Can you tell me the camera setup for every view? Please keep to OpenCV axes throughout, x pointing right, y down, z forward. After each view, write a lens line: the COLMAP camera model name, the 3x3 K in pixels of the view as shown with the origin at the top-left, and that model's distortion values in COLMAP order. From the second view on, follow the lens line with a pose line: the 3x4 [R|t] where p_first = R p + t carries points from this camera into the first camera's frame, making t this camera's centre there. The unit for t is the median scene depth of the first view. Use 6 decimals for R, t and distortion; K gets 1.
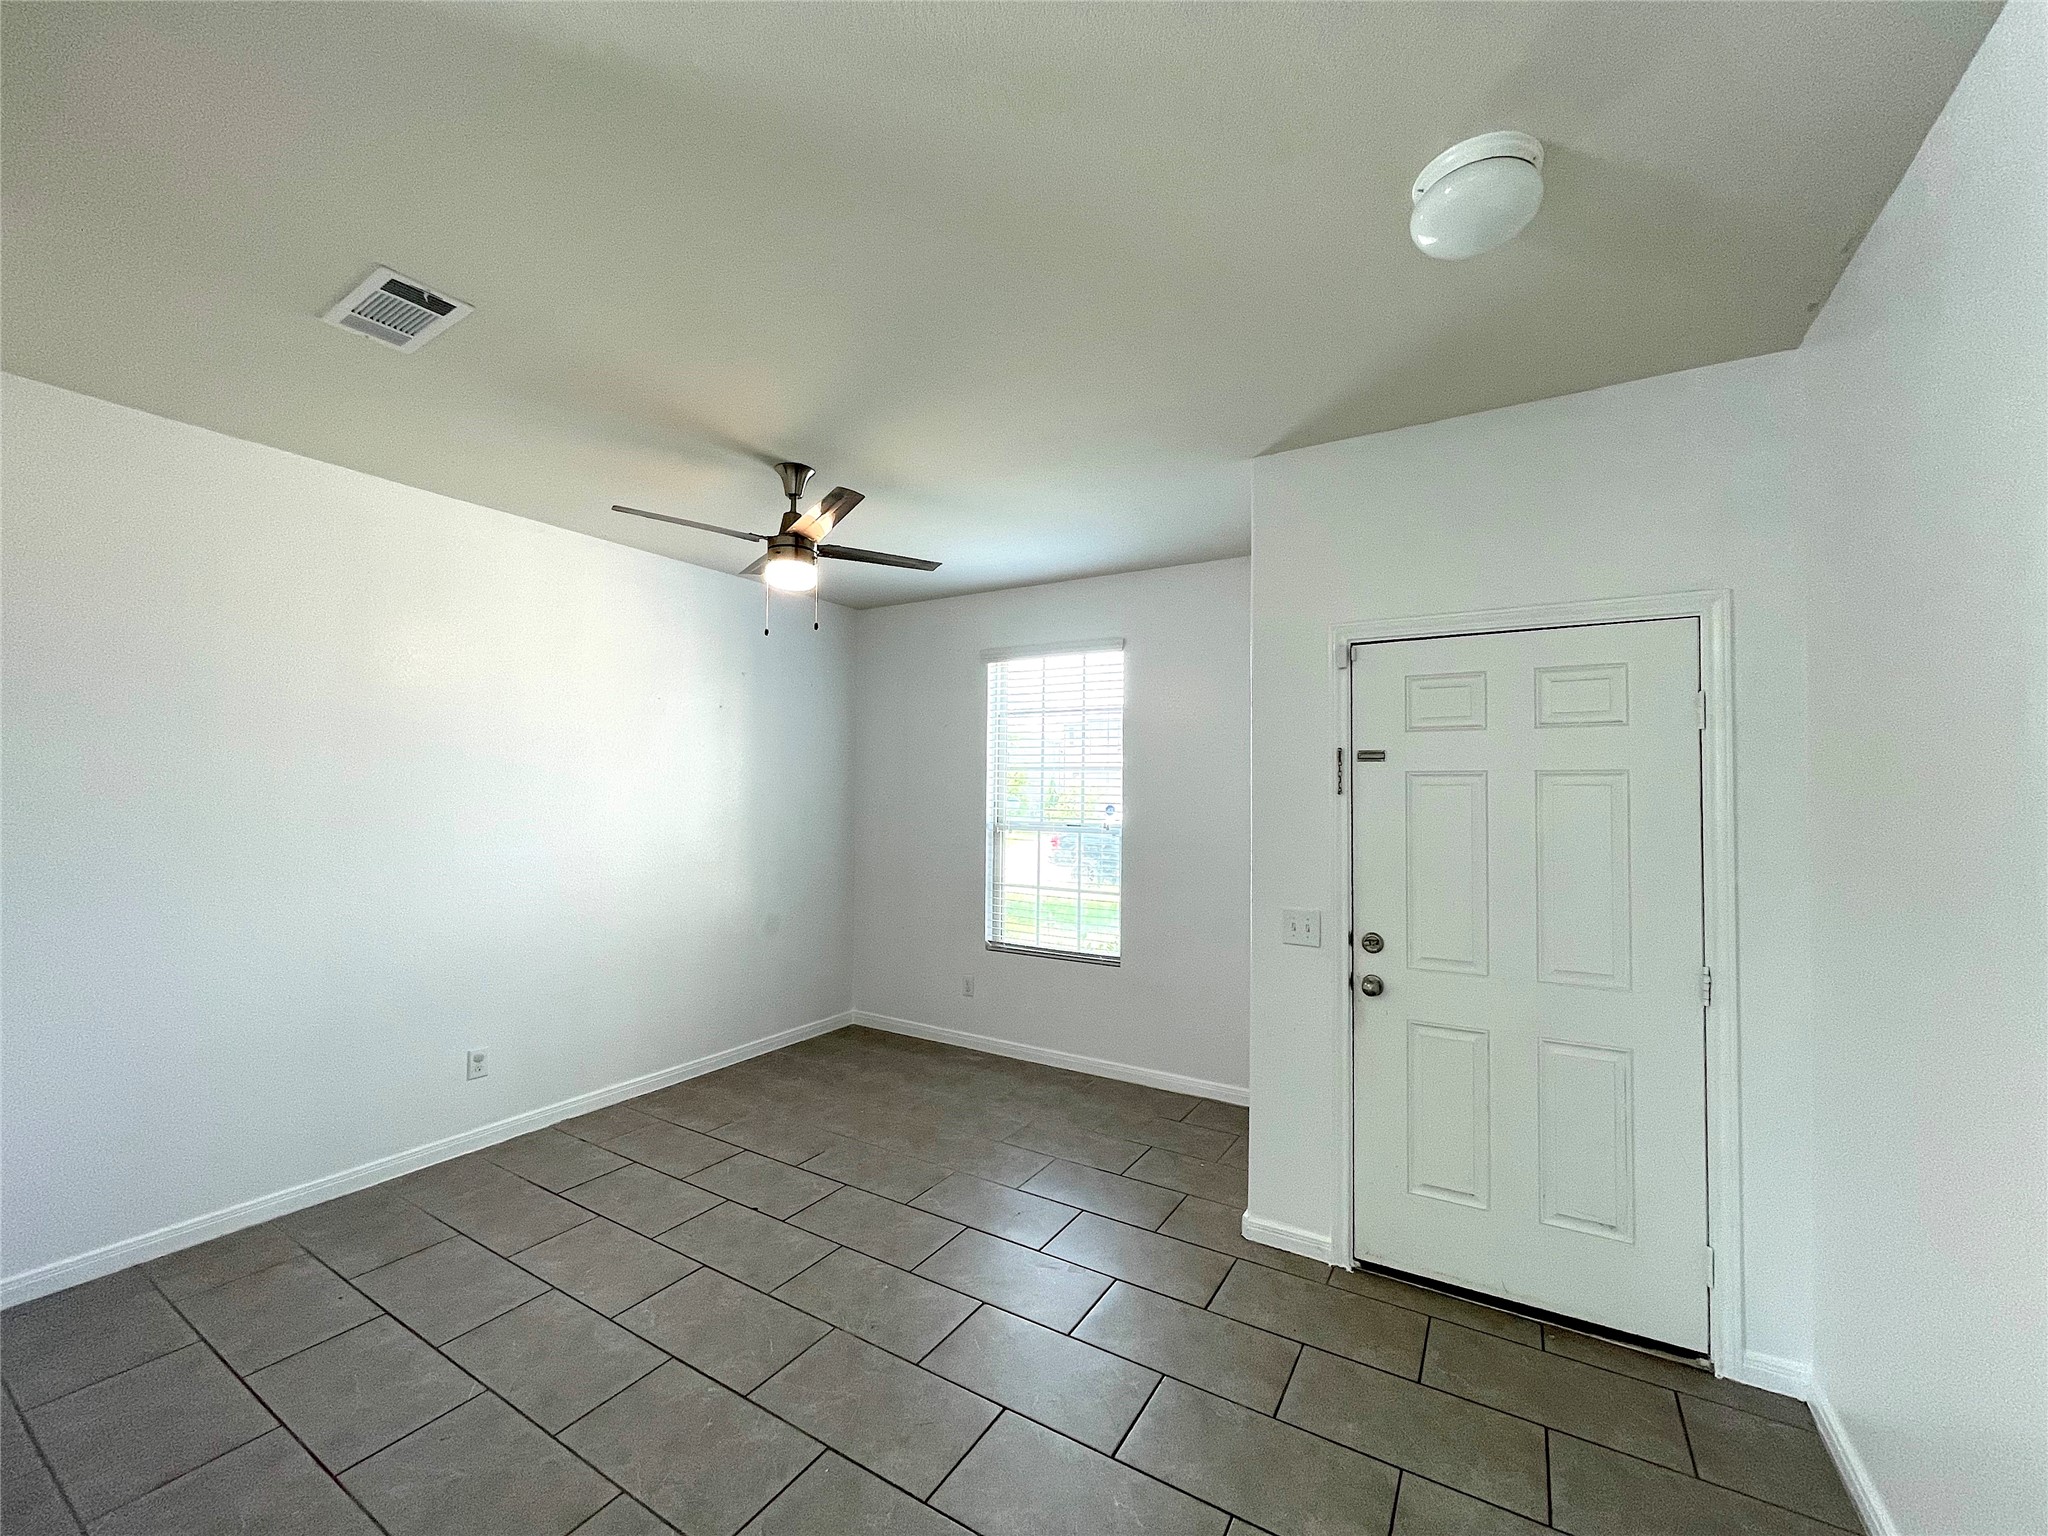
lens RADIAL K [[825.6, 0, 1021.7], [0, 825.6, 773.8], [0, 0, 1]] dist [-0.002508, 0.000634]
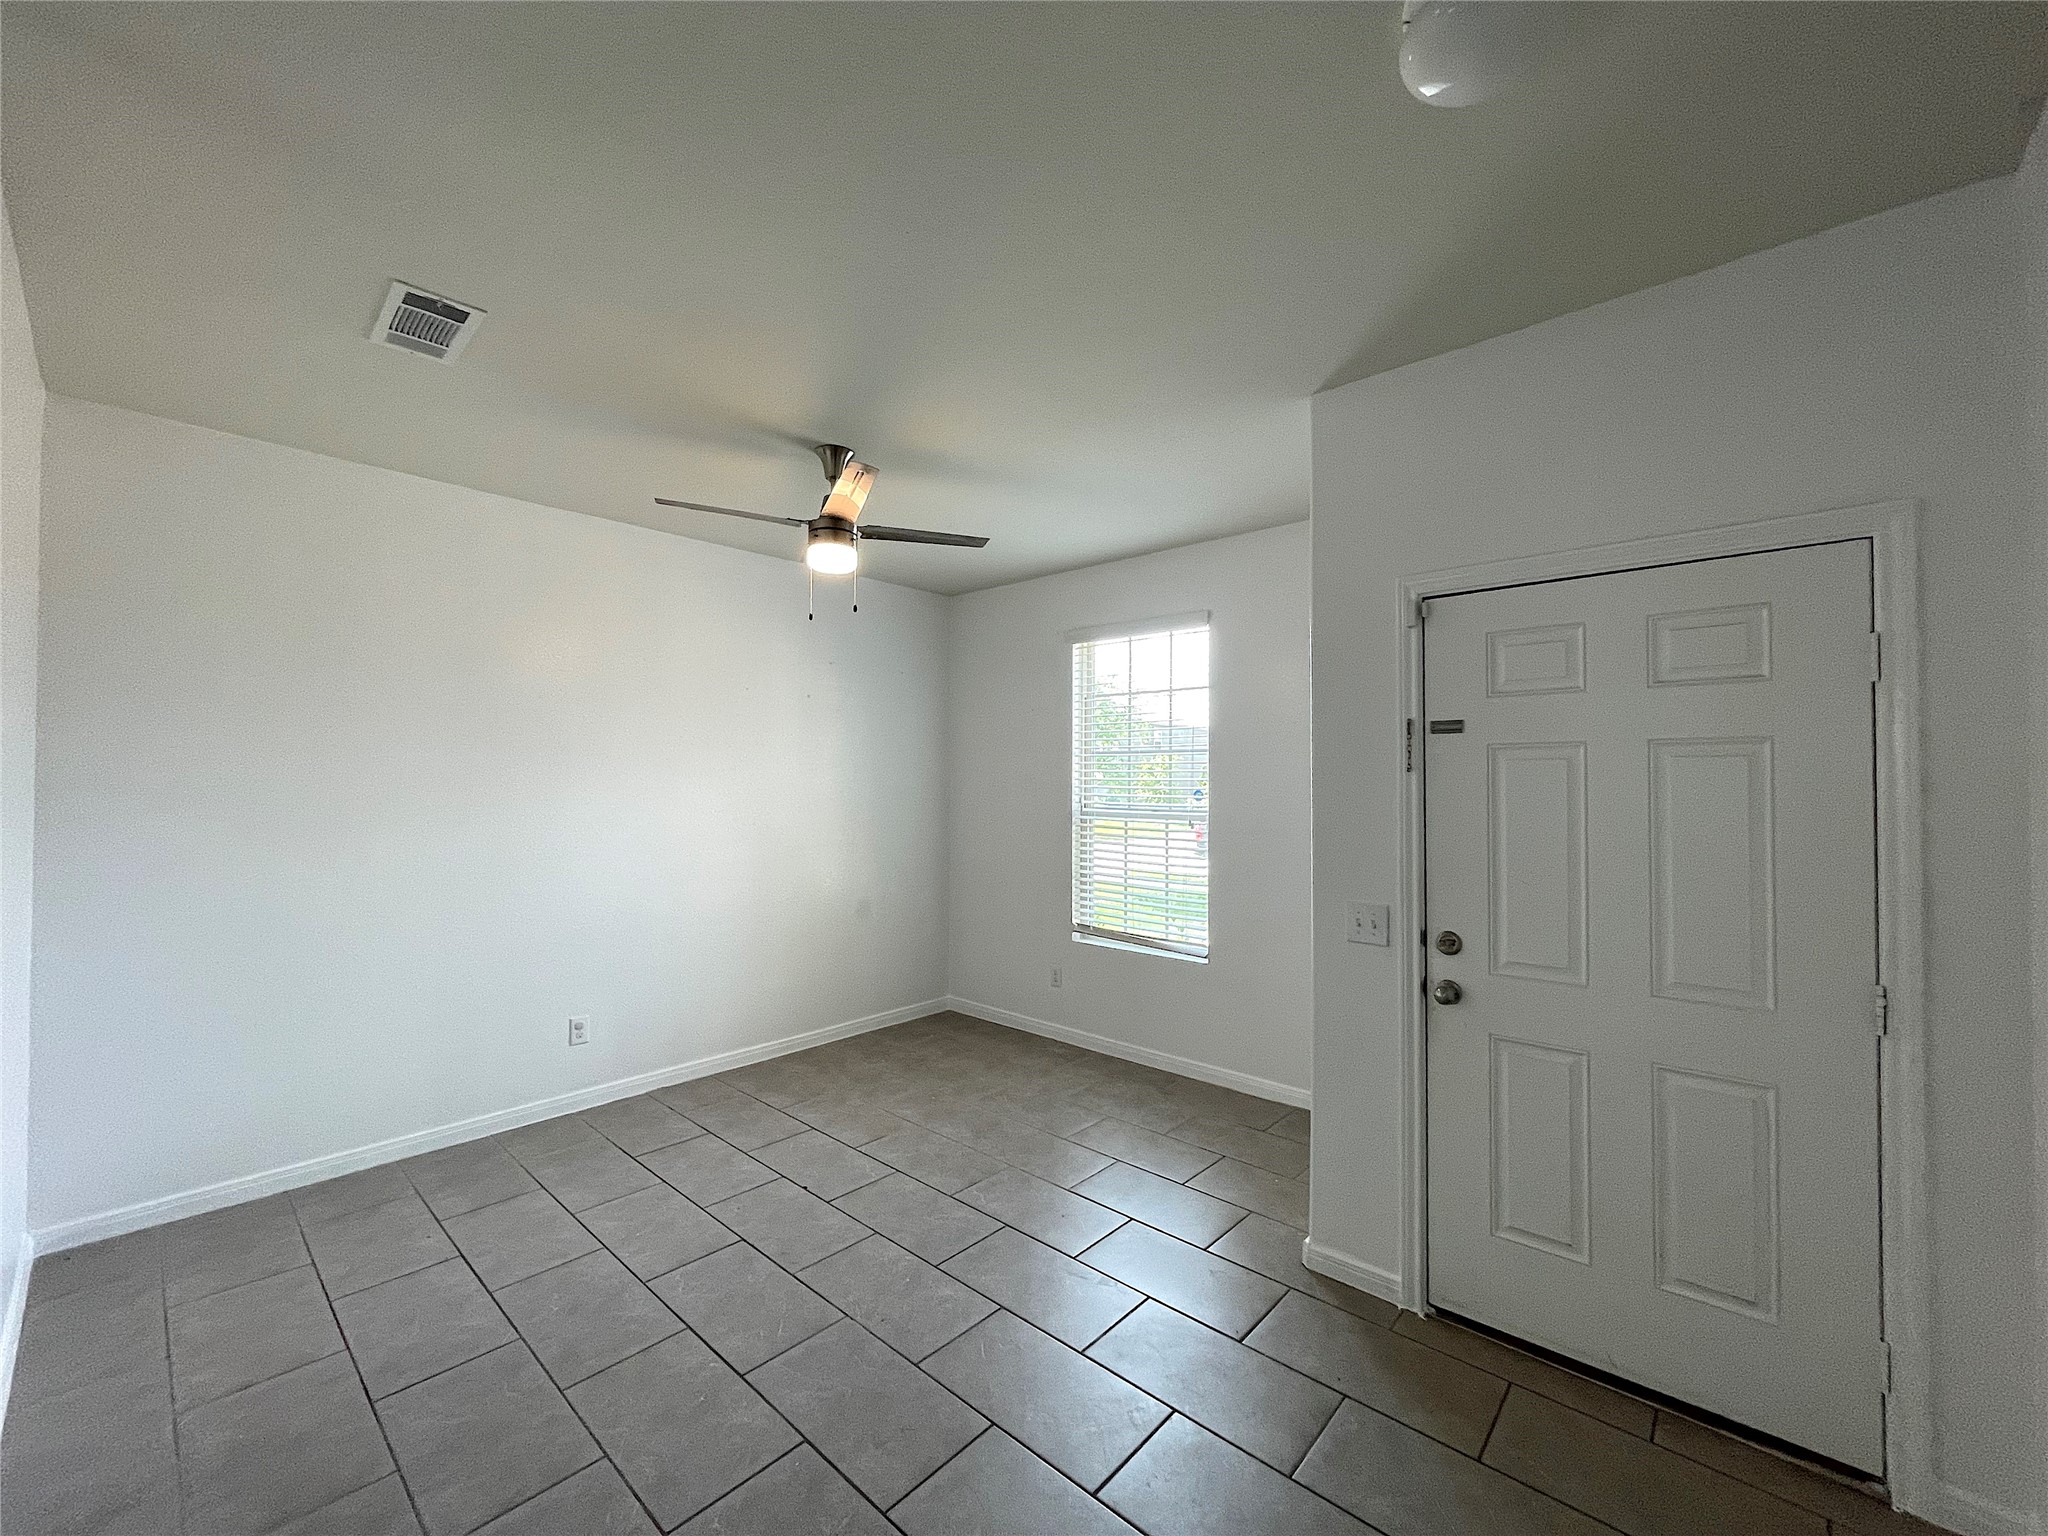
lens RADIAL K [[825.6, 0, 1021.7], [0, 825.6, 773.8], [0, 0, 1]] dist [-0.002508, 0.000634]
pose [[0.982103, -0.008920, -0.188133, 0.132982], [0.010994, 0.999890, 0.009988, 0.012418], [0.188023, -0.011877, 0.982093, 0.061356]]
